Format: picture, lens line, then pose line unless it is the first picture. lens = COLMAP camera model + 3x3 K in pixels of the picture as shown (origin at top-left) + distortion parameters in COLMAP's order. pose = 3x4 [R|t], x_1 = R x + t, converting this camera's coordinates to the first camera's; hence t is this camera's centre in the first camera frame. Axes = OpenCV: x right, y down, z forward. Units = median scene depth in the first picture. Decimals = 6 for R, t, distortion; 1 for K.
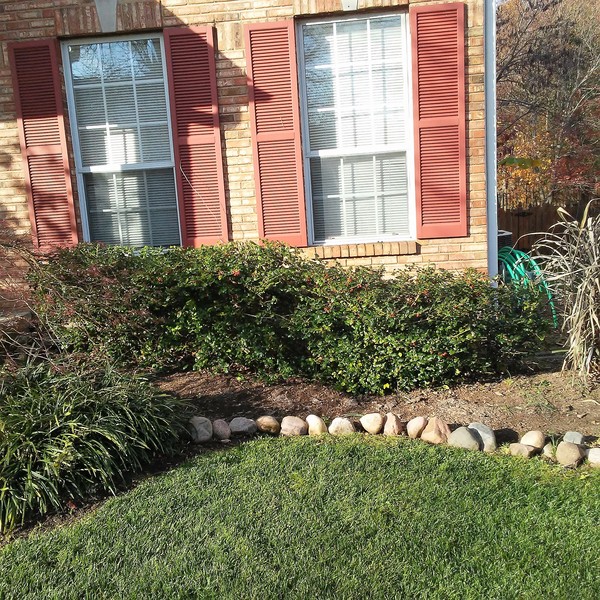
lens RADIAL K [[689.6, 0, 298.2], [0, 689.6, 302.7], [0, 0, 1]] dist [0.061186, 0.000000]
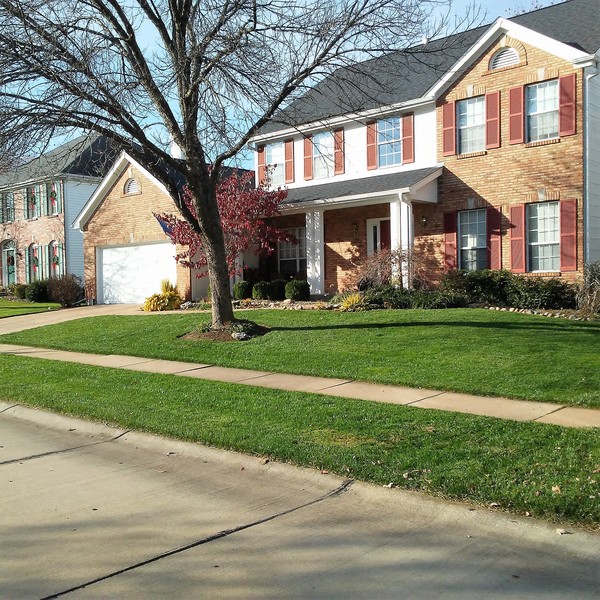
lens RADIAL K [[689.6, 0, 298.1], [0, 689.6, 300.0], [0, 0, 1]] dist [0.061186, 0.000000]
pose [[0.811254, 0.053612, -0.582231, 1.036853], [-0.112583, 0.991476, -0.065571, 0.371614], [0.573753, 0.118744, 0.810375, -2.173714]]
